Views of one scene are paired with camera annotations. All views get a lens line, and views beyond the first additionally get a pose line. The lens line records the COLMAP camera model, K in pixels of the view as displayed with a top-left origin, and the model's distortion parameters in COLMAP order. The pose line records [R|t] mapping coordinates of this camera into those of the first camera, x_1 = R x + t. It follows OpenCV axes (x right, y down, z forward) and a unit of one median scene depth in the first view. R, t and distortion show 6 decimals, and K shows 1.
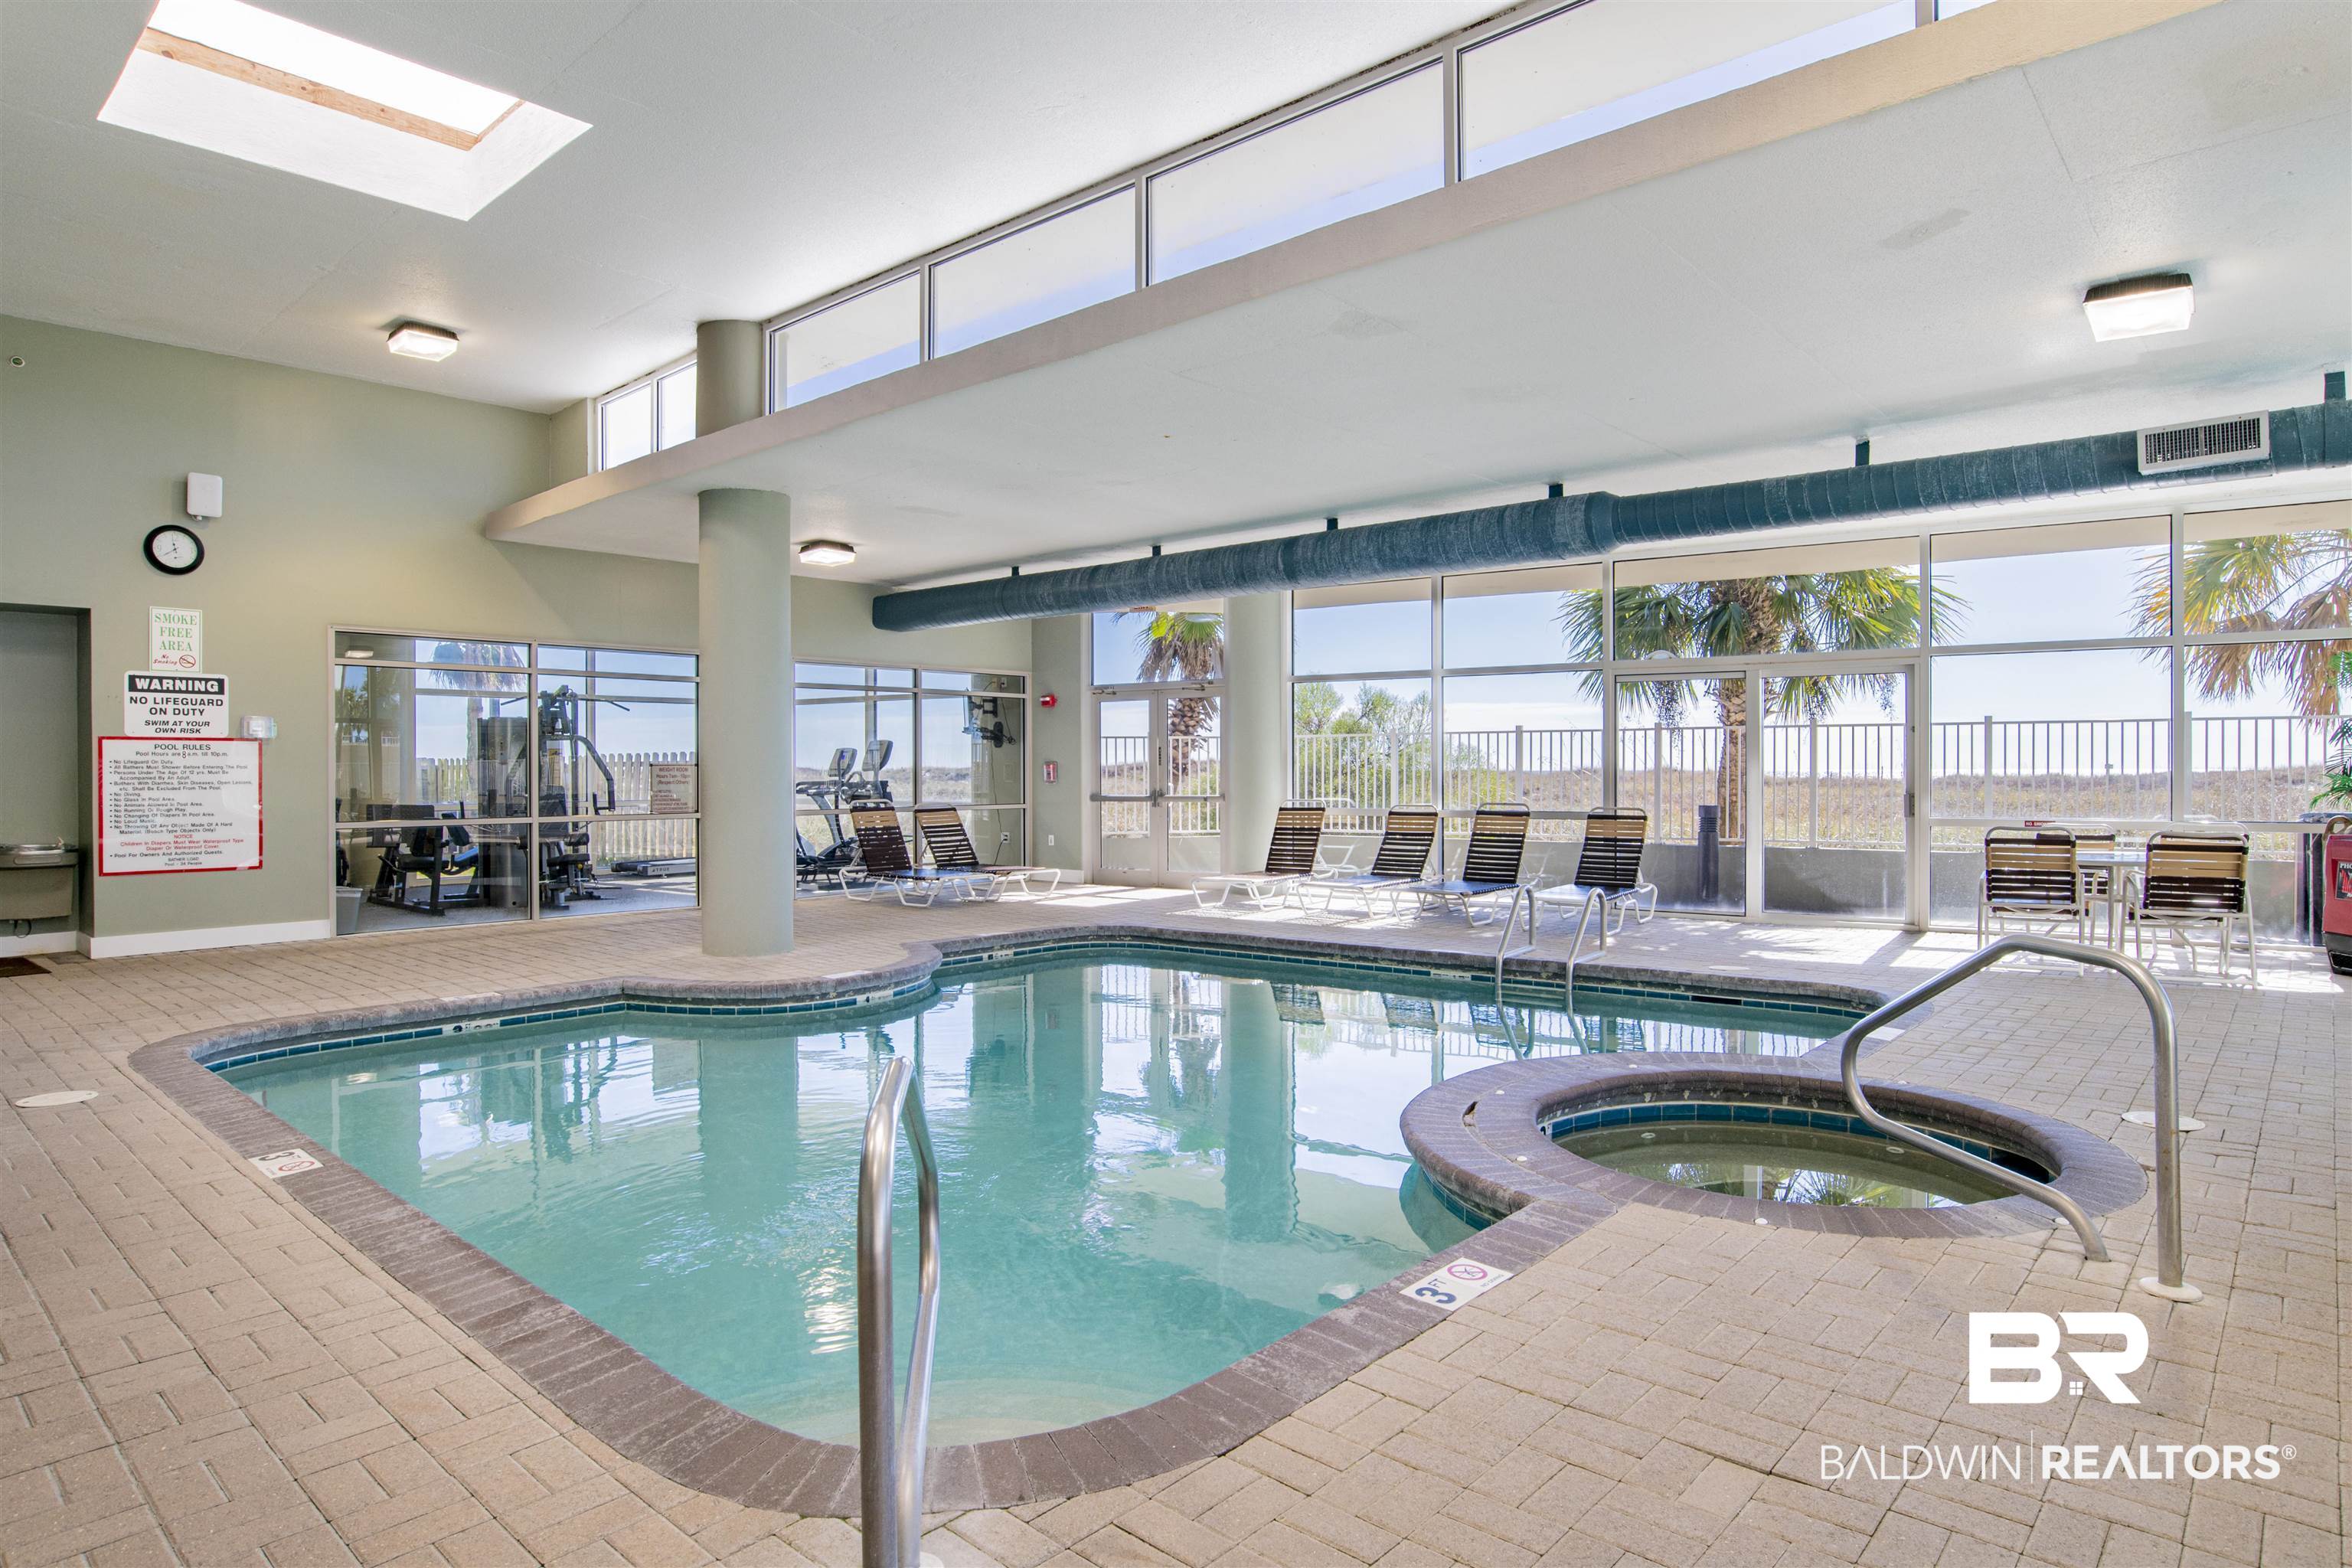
lens RADIAL K [[1329.8, 0, 1181.8], [0, 1329.8, 773.5], [0, 0, 1]] dist [-0.008934, 0.000557]
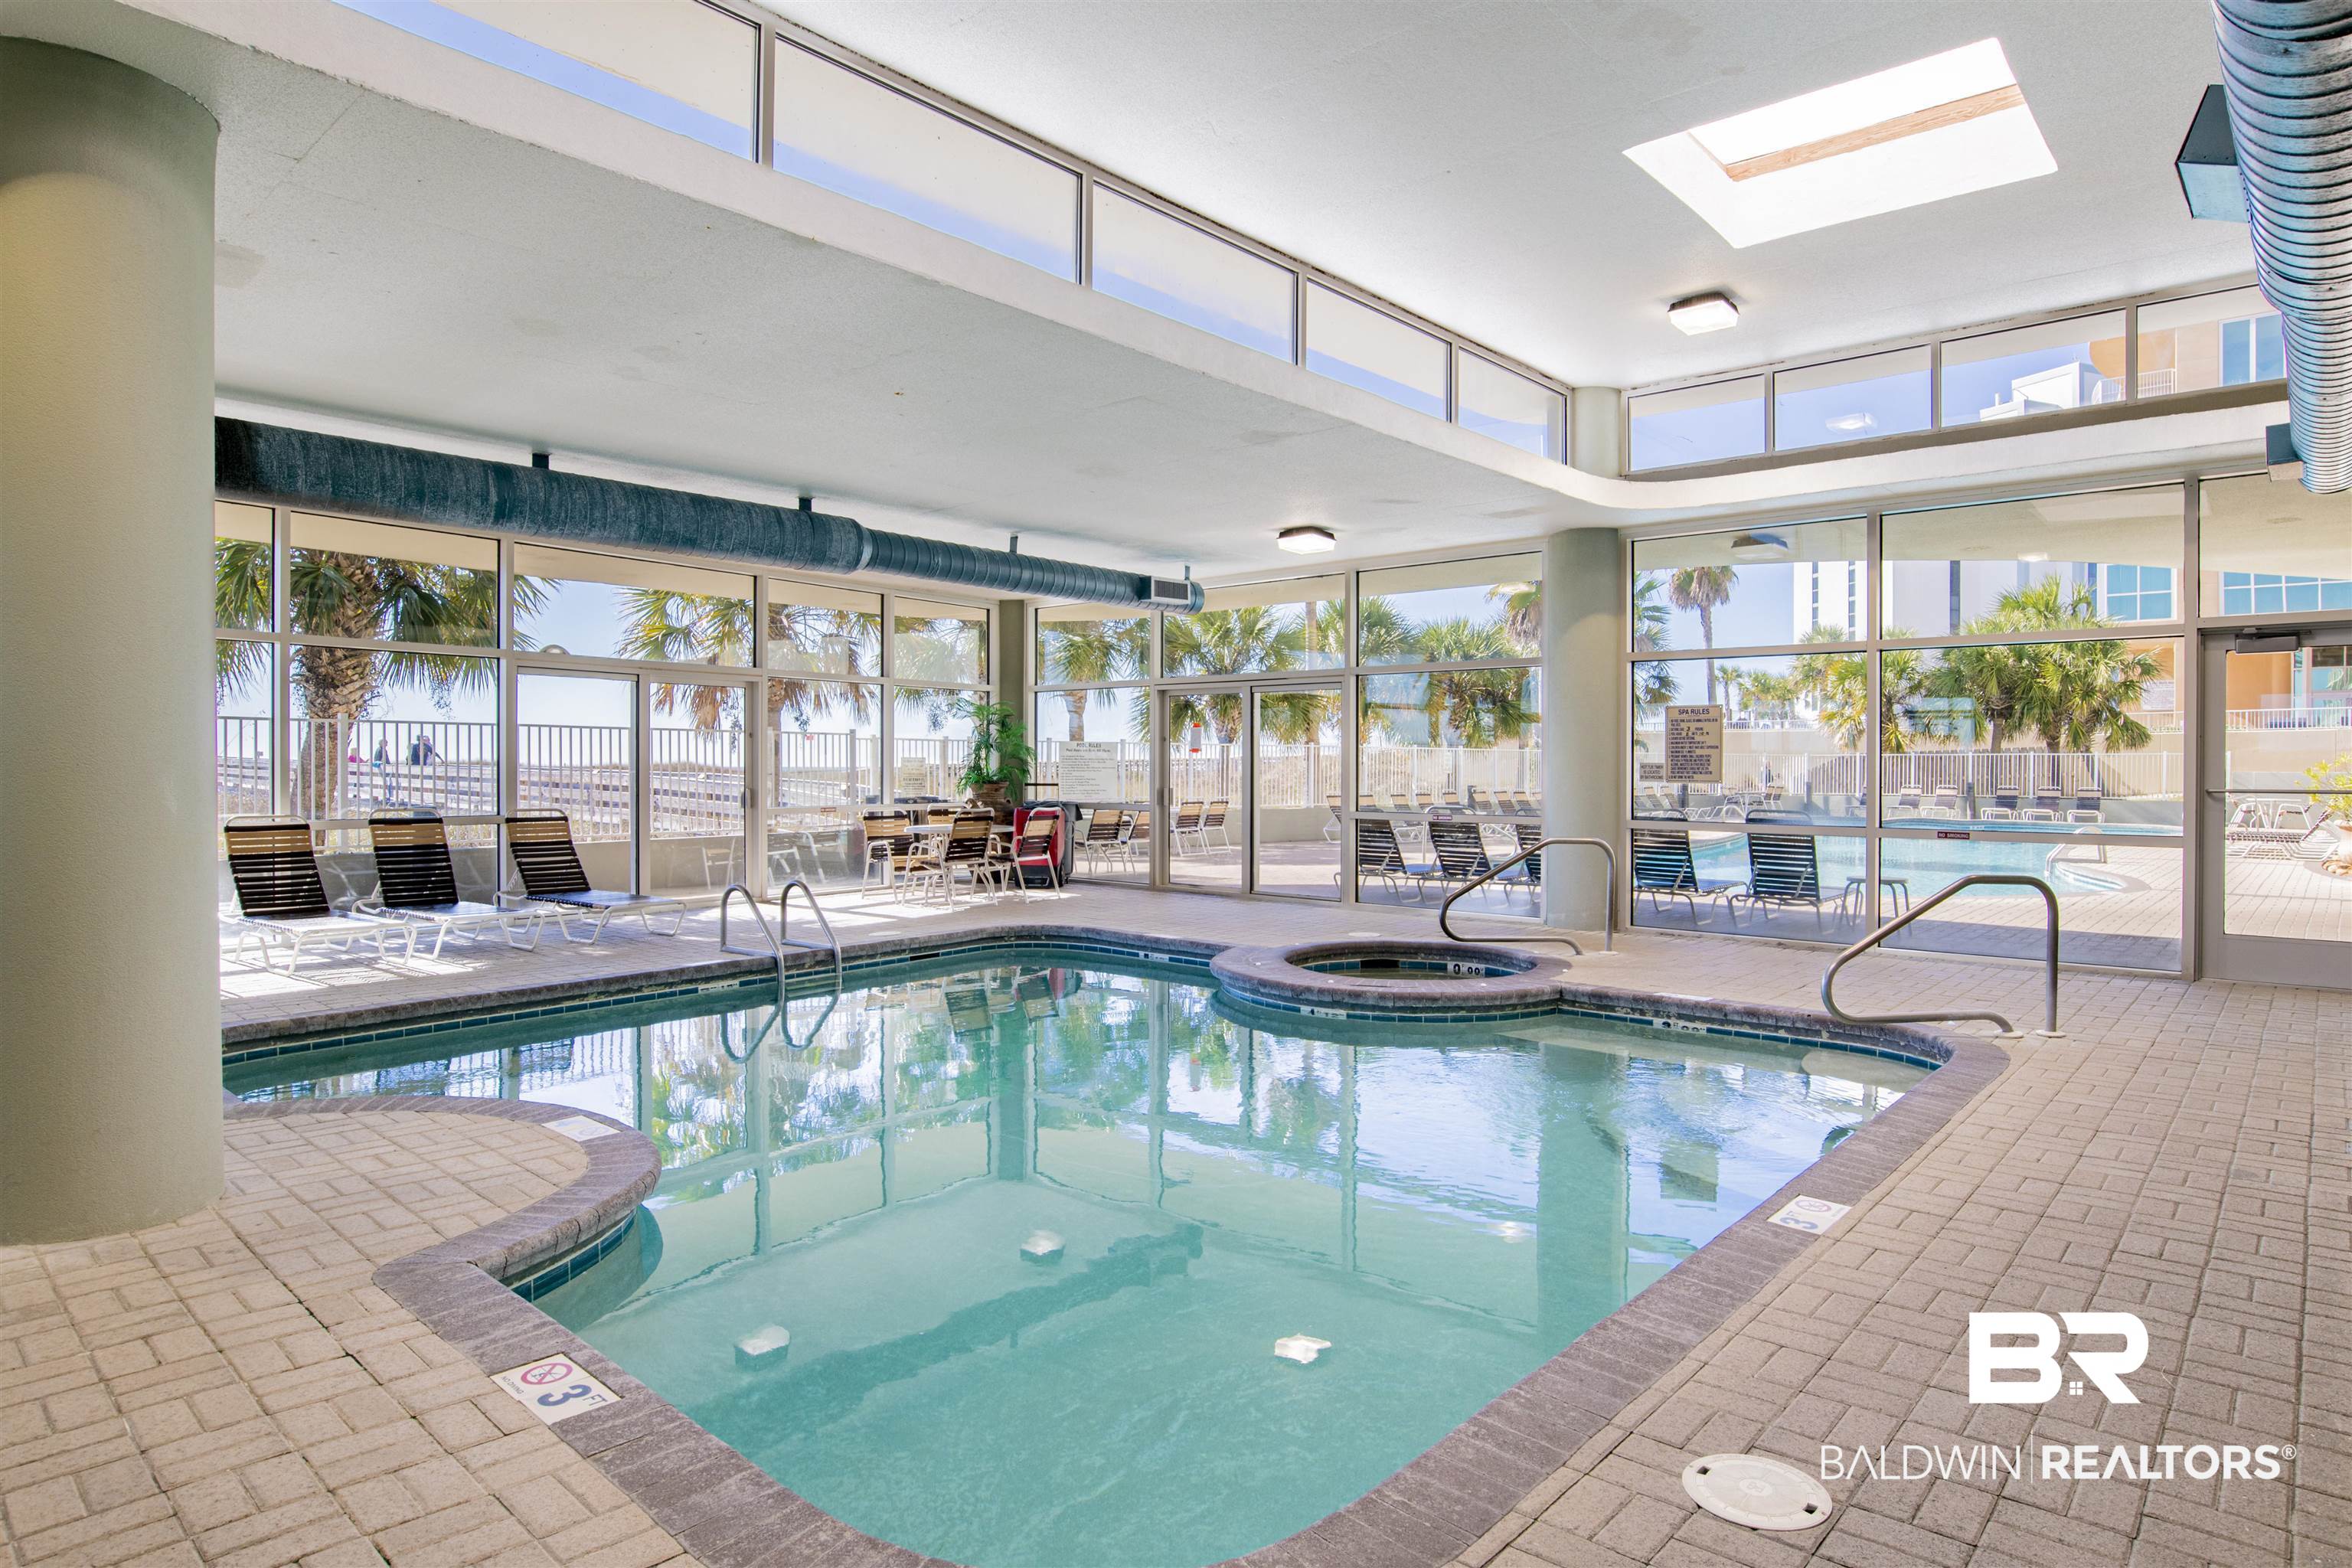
lens RADIAL K [[1329.8, 0, 1179.1], [0, 1329.8, 779.2], [0, 0, 1]] dist [-0.008934, 0.000557]
pose [[0.025919, -0.008784, 0.999625, -0.726020], [-0.001459, 0.999960, 0.008824, -0.004576], [-0.999663, -0.001687, 0.025905, 0.643211]]
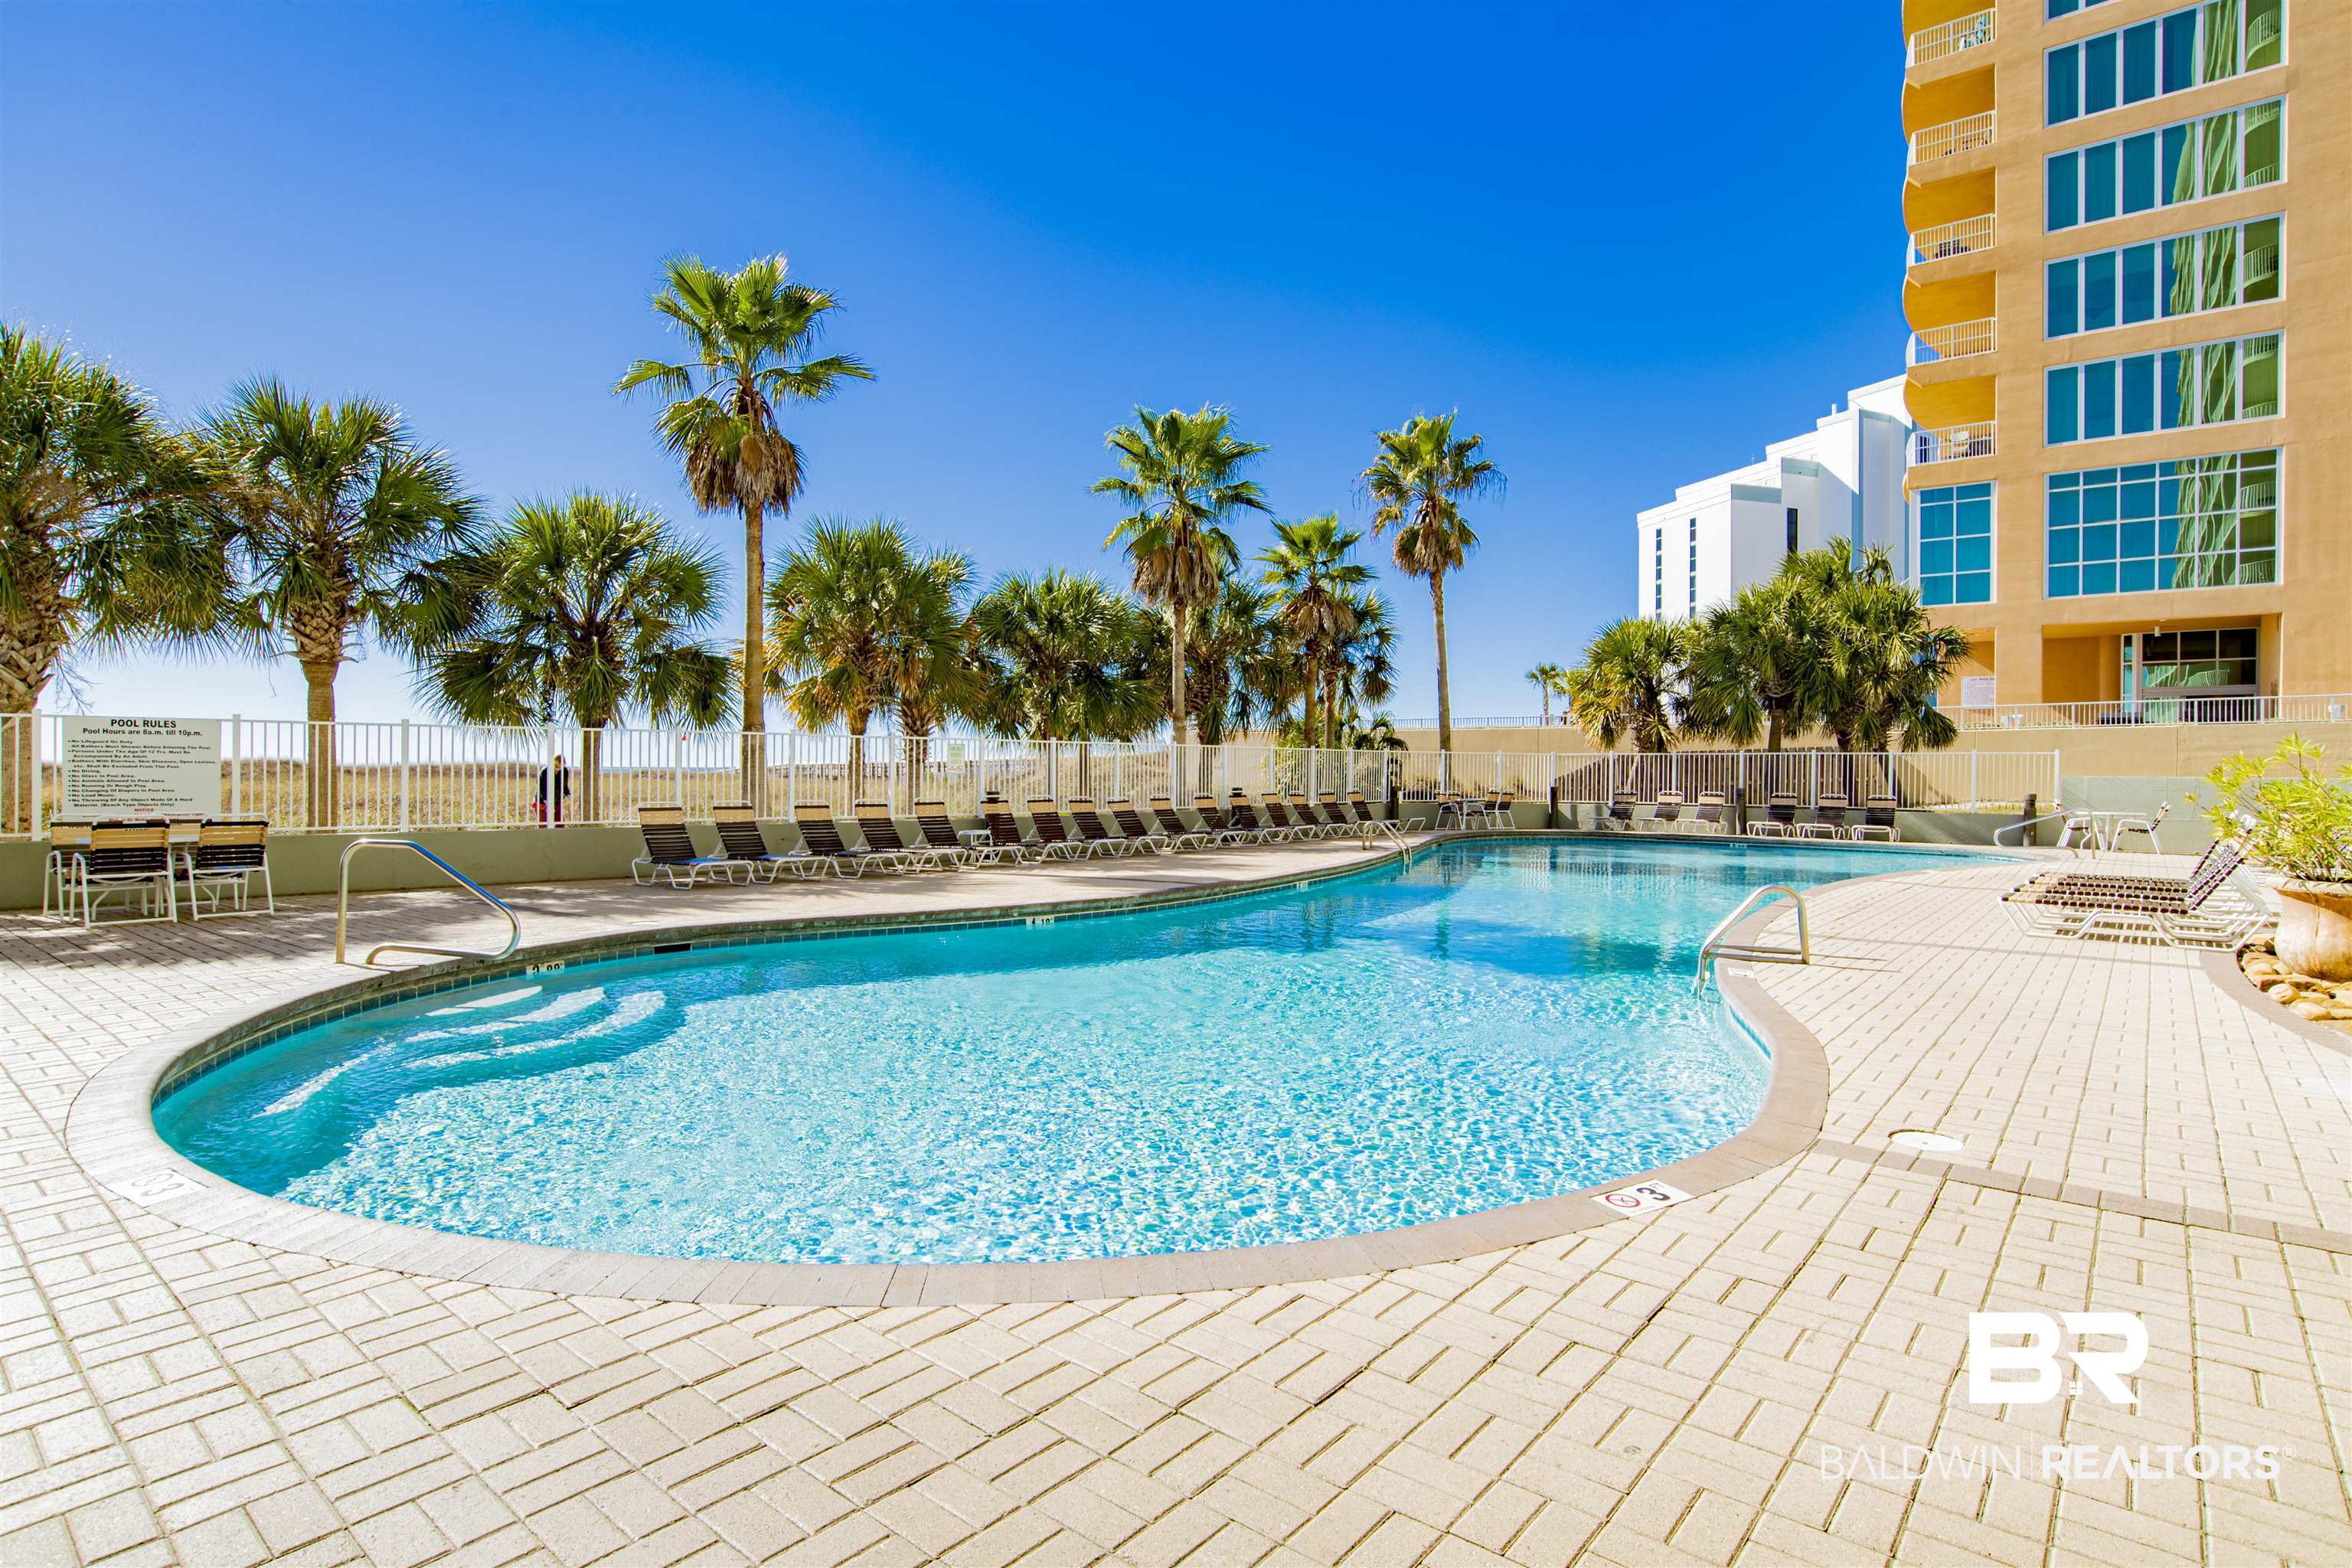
lens RADIAL K [[1239.4, 0, 1177.6], [0, 1239.4, 781.3], [0, 0, 1]] dist [-0.004974, -0.000522]
pose [[-0.029203, -0.008820, 0.999535, -0.620760], [-0.005659, 0.999947, 0.008658, -0.004051], [-0.999557, -0.005404, -0.029252, 0.564108]]
